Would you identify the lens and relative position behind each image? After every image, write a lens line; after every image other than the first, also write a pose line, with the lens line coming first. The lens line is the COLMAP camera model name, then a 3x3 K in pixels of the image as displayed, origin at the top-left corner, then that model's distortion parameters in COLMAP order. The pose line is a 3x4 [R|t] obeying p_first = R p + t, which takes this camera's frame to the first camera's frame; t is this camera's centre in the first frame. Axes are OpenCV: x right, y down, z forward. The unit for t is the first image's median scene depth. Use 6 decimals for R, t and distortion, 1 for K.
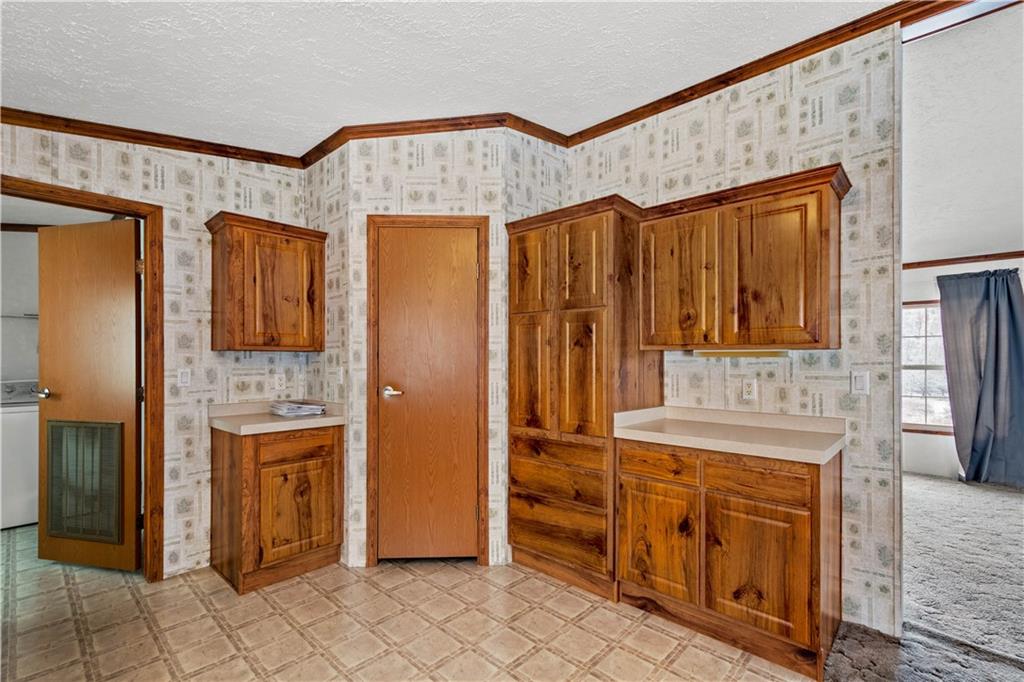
lens RADIAL K [[462.7, 0, 526.7], [0, 462.7, 358.9], [0, 0, 1]] dist [0.011194, 0.000268]
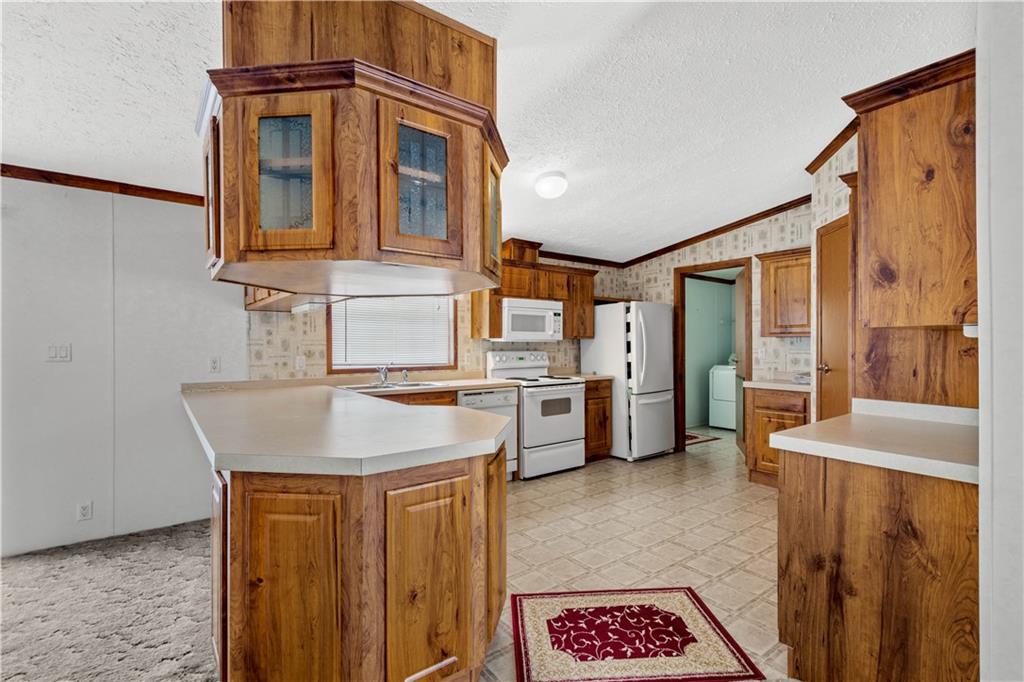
lens RADIAL K [[462.7, 0, 511.8], [0, 462.7, 348.7], [0, 0, 1]] dist [0.011194, 0.000268]
pose [[-0.177985, 0.013367, -0.983942, 1.224057], [0.006409, 0.999902, 0.012424, -0.005808], [0.984012, -0.004095, -0.178053, 0.458812]]
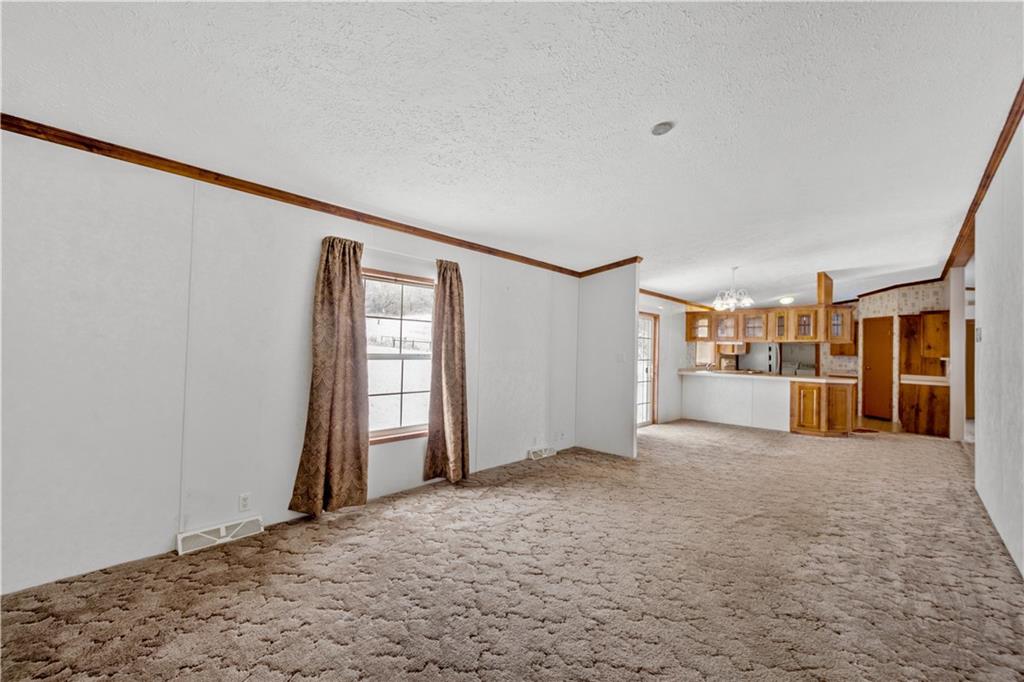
lens RADIAL K [[462.7, 0, 507.5], [0, 462.7, 337.6], [0, 0, 1]] dist [0.011194, 0.000268]
pose [[0.036005, -0.021750, -0.999115, 3.582136], [-0.021354, 0.999518, -0.022528, -0.025315], [0.999123, 0.022147, 0.035523, -2.118796]]
